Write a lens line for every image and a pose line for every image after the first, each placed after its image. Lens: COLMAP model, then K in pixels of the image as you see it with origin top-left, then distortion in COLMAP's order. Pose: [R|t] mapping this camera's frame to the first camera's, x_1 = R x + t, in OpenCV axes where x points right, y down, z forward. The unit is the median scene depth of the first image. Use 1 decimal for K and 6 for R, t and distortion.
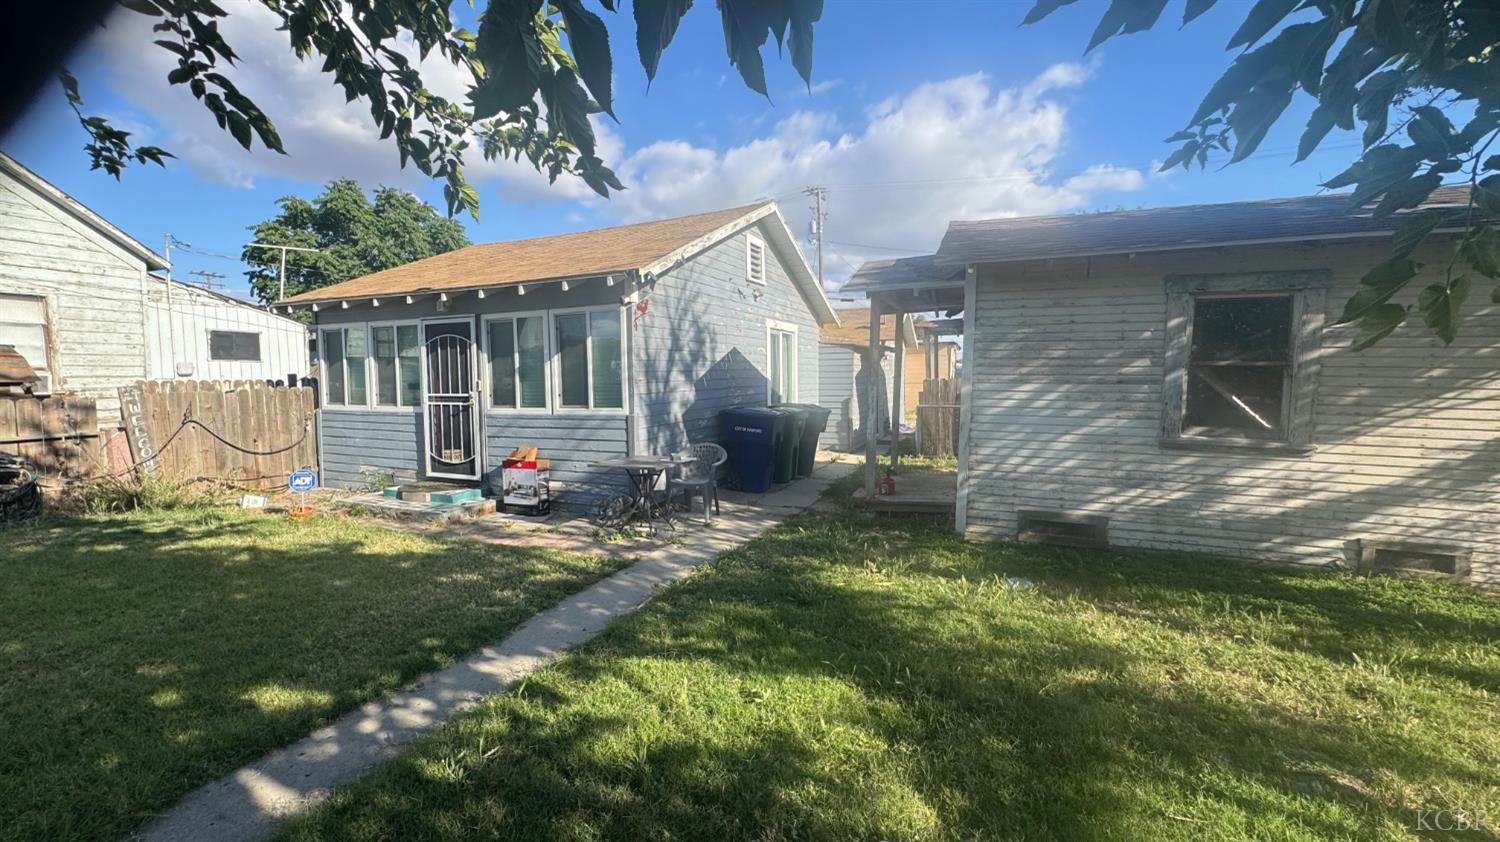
lens RADIAL K [[598.8, 0, 747.2], [0, 598.8, 419.3], [0, 0, 1]] dist [-0.006269, 0.000260]
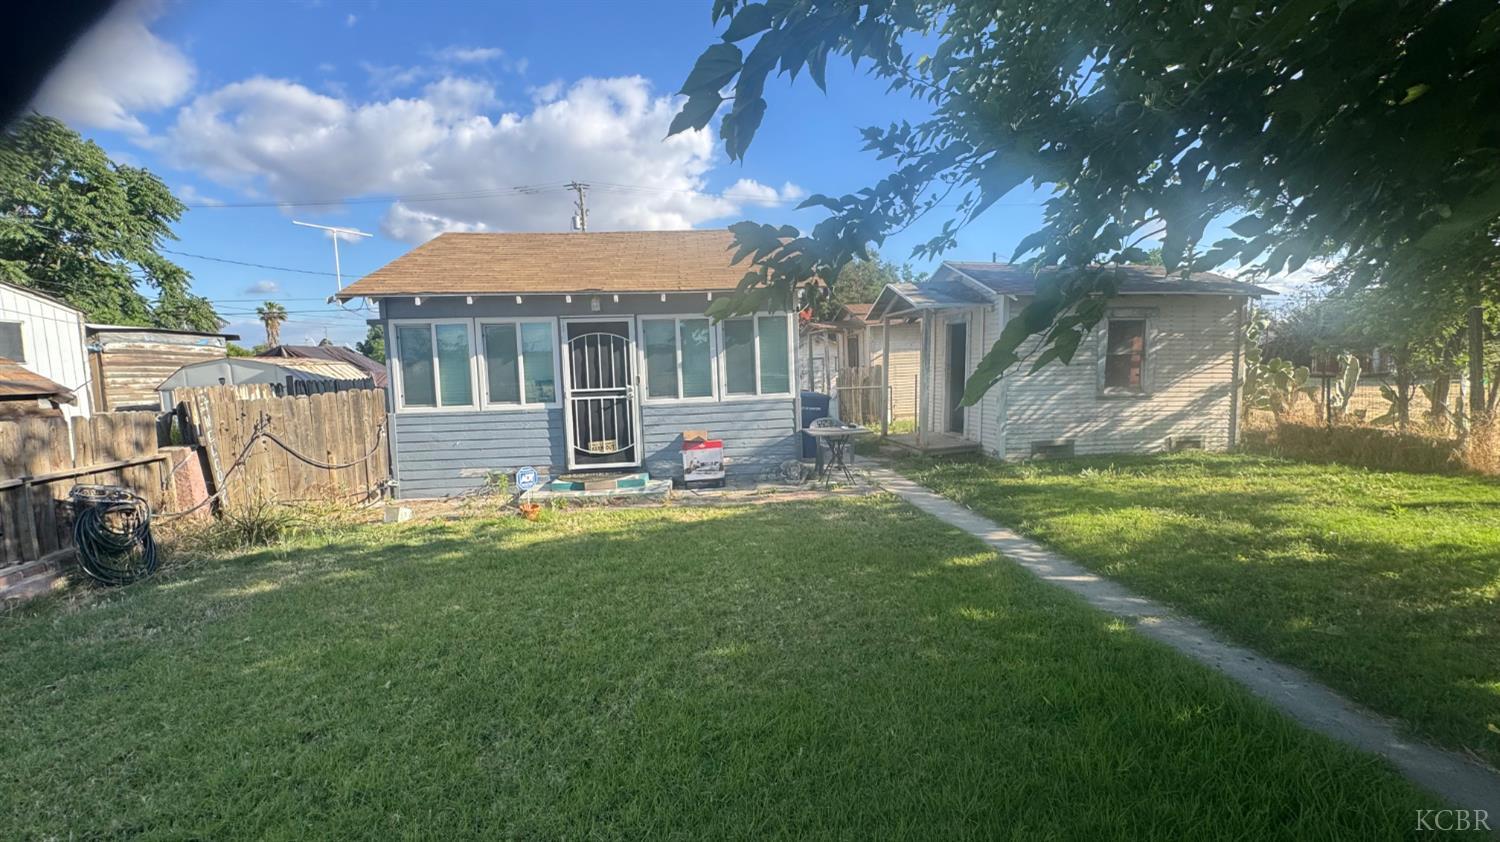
lens RADIAL K [[595.1, 0, 750.0], [0, 595.1, 421.0], [0, 0, 1]] dist [0.001987, 0.000075]
pose [[0.866640, -0.064099, 0.494800, -0.858949], [0.056578, 0.997942, 0.030183, -0.001978], [-0.495716, 0.001837, 0.868483, -0.056409]]
